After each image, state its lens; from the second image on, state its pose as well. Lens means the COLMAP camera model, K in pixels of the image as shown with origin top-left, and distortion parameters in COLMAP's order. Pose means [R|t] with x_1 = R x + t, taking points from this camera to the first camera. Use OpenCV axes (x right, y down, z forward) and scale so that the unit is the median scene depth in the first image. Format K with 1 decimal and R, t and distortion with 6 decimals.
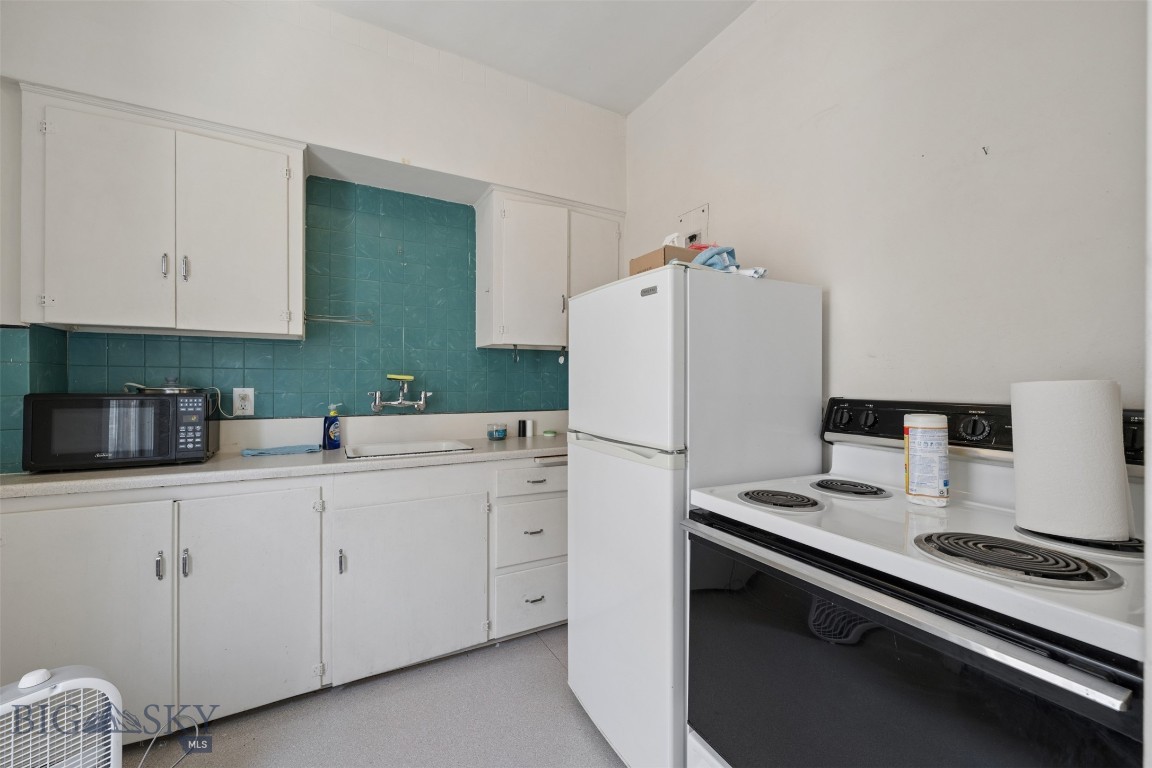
lens RADIAL K [[458.4, 0, 576.8], [0, 458.4, 380.4], [0, 0, 1]] dist [-0.002869, 0.000874]
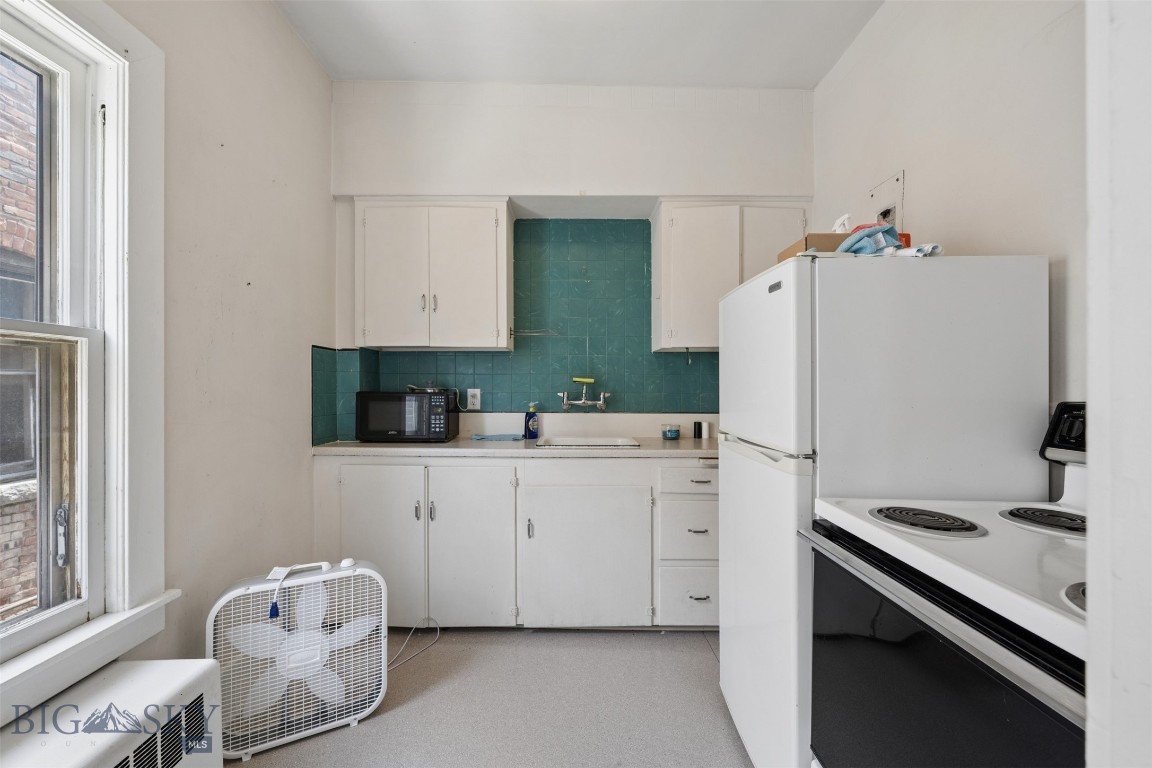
lens RADIAL K [[458.4, 0, 571.7], [0, 458.4, 385.7], [0, 0, 1]] dist [-0.002869, 0.000874]
pose [[0.876397, -0.000384, -0.481589, 0.177306], [0.001938, 0.999994, 0.002730, 0.005338], [0.481585, -0.003326, 0.876393, -0.030900]]
